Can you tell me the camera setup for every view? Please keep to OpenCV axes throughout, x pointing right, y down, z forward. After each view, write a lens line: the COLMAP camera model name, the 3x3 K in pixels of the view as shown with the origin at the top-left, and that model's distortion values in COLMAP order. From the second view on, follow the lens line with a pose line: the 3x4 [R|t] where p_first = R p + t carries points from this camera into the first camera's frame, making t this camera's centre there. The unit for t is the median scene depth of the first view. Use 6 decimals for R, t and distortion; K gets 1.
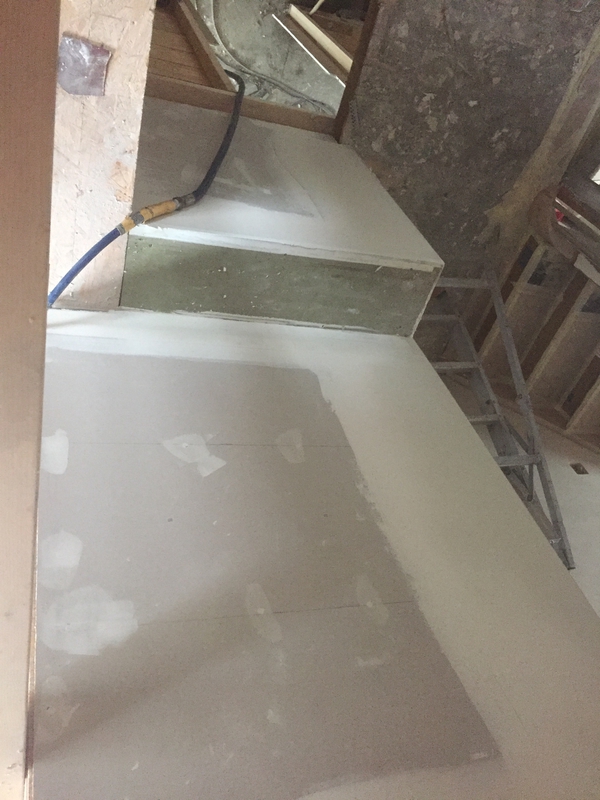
lens RADIAL K [[677.7, 0, 300.0], [0, 677.7, 400.0], [0, 0, 1]] dist [0.000053, 0.000995]
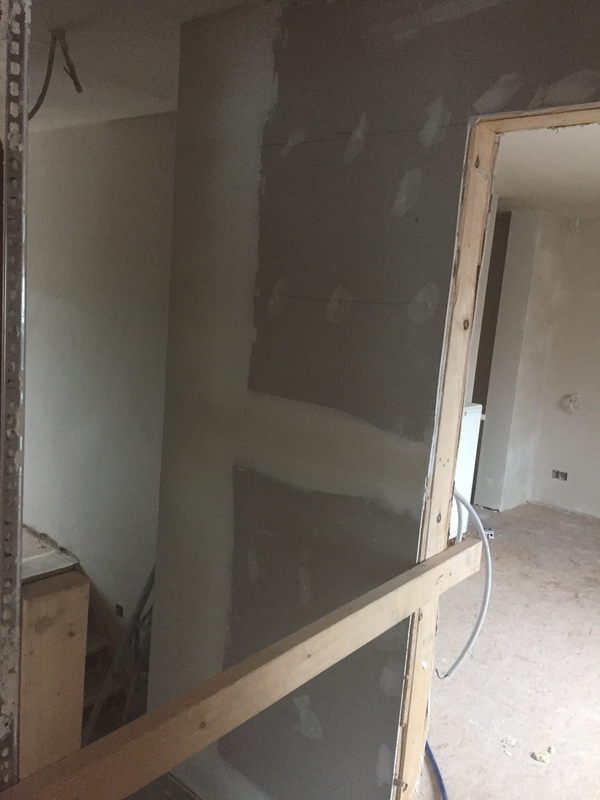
lens RADIAL K [[677.7, 0, 300.0], [0, 677.7, 400.0], [0, 0, 1]] dist [0.000053, 0.000995]
pose [[-0.842888, -0.386158, 0.374729, -0.454664], [0.535975, -0.664188, 0.521138, -0.249237], [0.047649, 0.640107, 0.766807, -0.563082]]
